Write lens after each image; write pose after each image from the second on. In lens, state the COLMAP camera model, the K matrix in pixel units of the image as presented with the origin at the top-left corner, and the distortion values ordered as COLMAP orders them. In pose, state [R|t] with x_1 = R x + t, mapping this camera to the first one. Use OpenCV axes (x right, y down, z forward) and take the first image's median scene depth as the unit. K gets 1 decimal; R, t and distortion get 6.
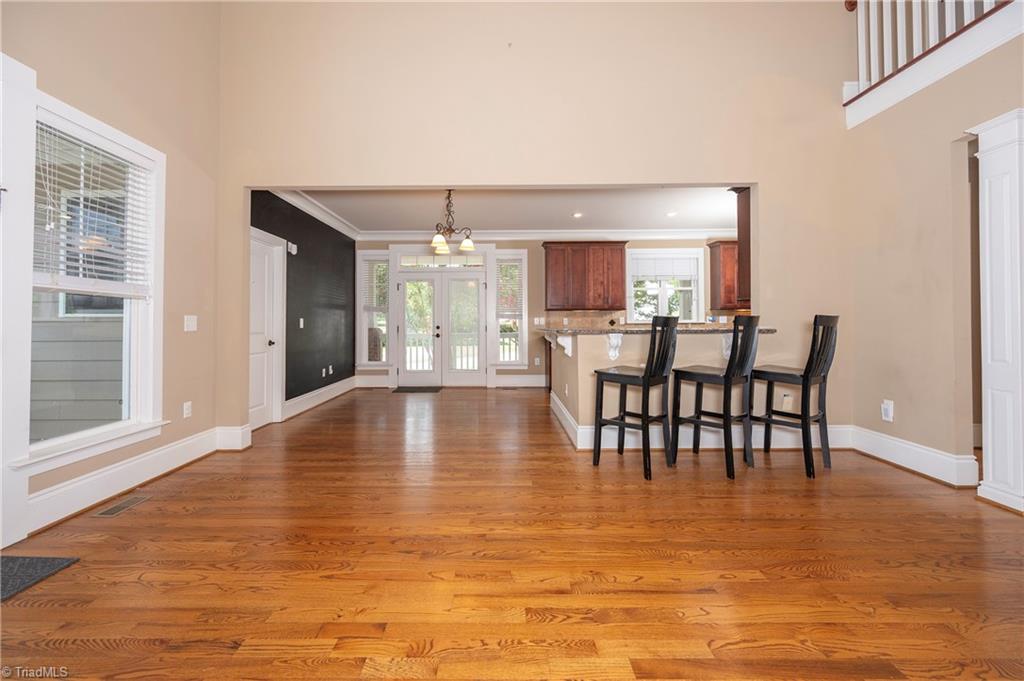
lens RADIAL K [[406.6, 0, 504.4], [0, 406.6, 320.9], [0, 0, 1]] dist [-0.000590, -0.000063]
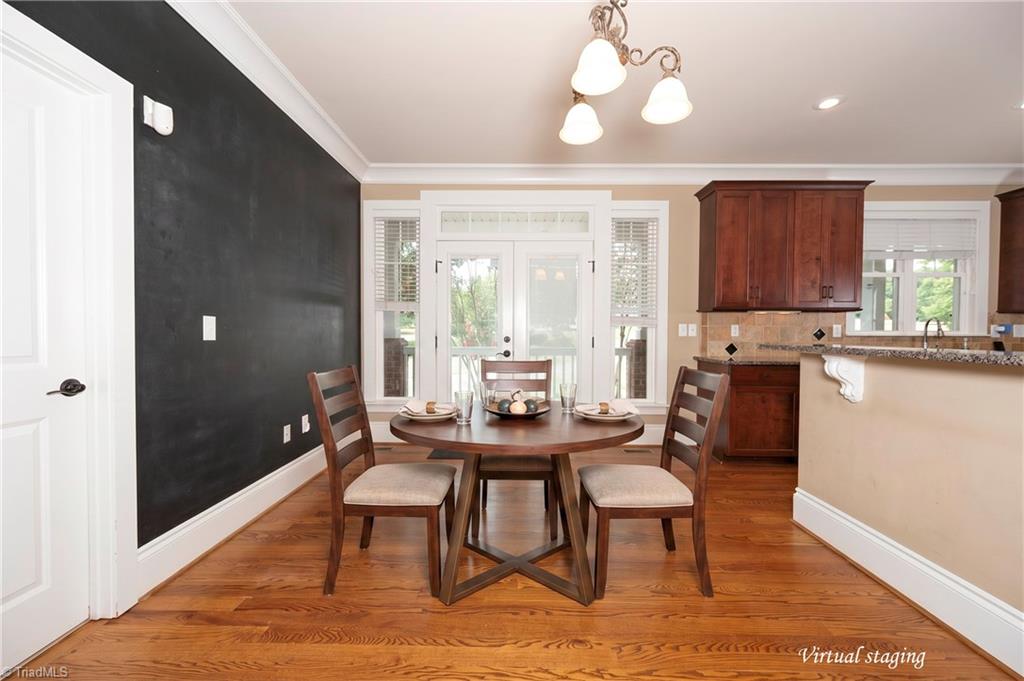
lens RADIAL K [[406.5, 0, 530.2], [0, 406.5, 343.7], [0, 0, 1]] dist [-0.001355, 0.000179]
pose [[0.999944, 0.009371, 0.004911, -0.136131], [-0.009524, 0.999438, 0.032147, 0.003660], [-0.004607, -0.032192, 0.999471, 0.440748]]
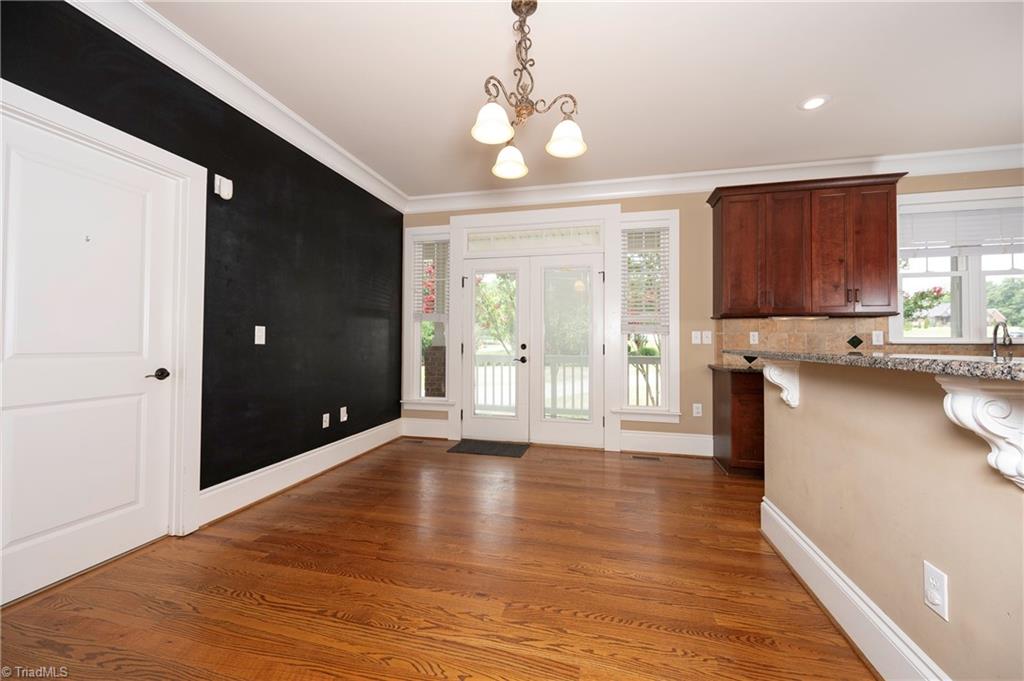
lens RADIAL K [[408.8, 0, 521.3], [0, 408.8, 338.7], [0, 0, 1]] dist [-0.001952, -0.000283]
pose [[0.974599, 0.007918, -0.223815, -0.029294], [-0.009034, 0.999951, -0.003966, 0.006918], [0.223773, 0.005887, 0.974624, 0.404673]]
